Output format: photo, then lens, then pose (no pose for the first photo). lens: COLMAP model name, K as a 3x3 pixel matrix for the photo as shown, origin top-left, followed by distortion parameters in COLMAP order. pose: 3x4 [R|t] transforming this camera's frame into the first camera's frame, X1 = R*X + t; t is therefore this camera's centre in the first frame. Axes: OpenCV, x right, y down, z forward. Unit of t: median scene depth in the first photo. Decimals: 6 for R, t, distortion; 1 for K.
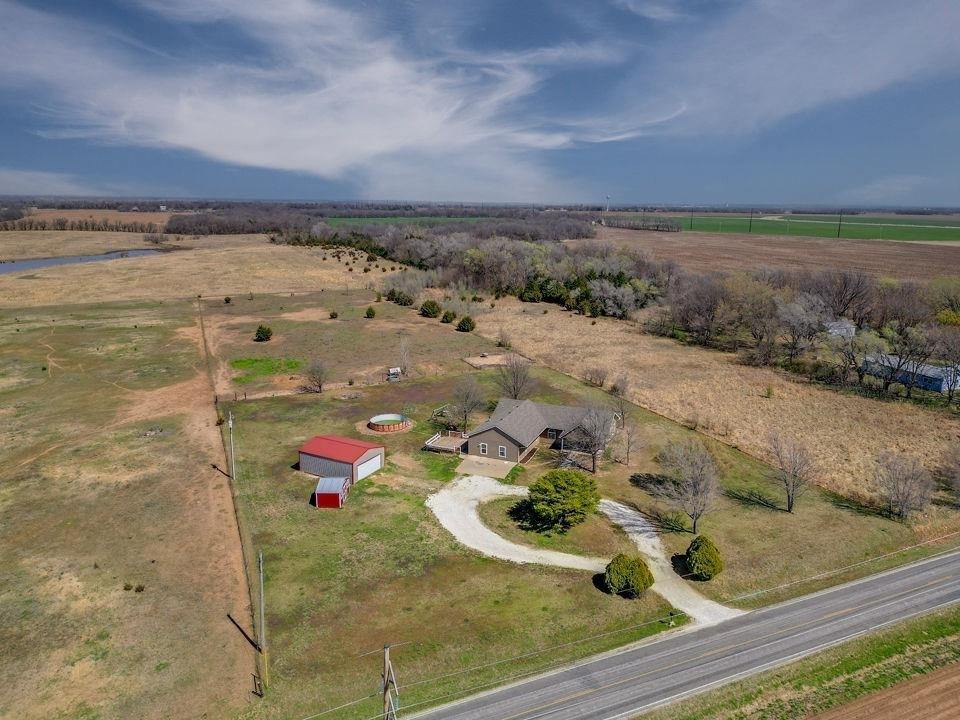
lens RADIAL K [[666.0, 0, 480.0], [0, 666.0, 360.0], [0, 0, 1]] dist [0.070669, -0.077199]
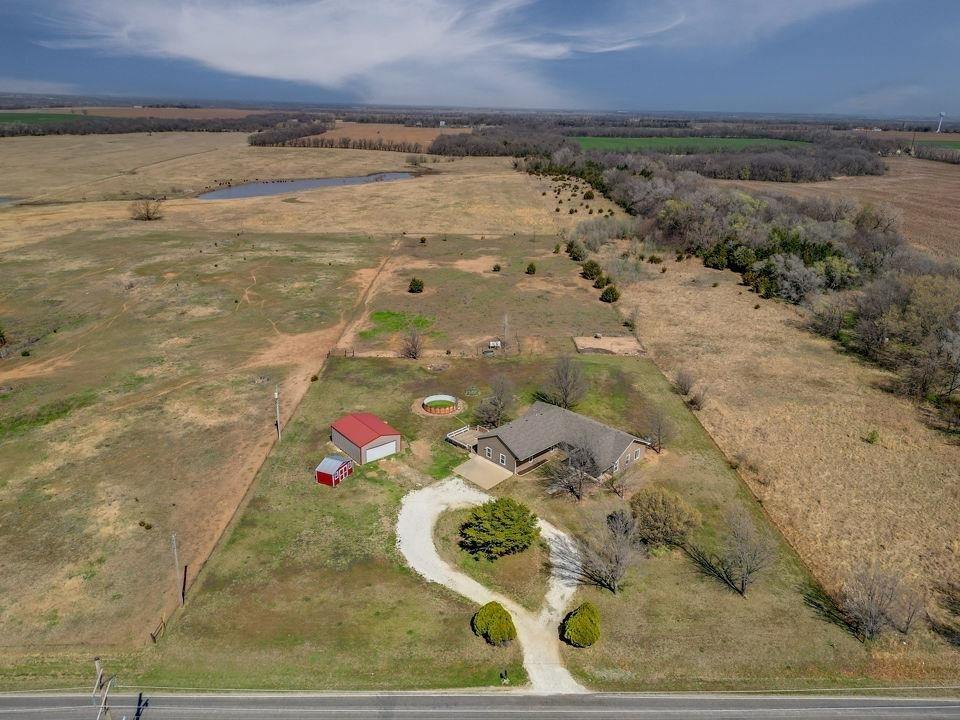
lens RADIAL K [[666.0, 0, 480.0], [0, 666.0, 360.0], [0, 0, 1]] dist [0.070669, -0.077199]
pose [[0.924922, 0.146098, -0.350963, 0.403630], [-0.104069, 0.985245, 0.135873, -0.180994], [0.365635, -0.089148, 0.926479, 0.038874]]
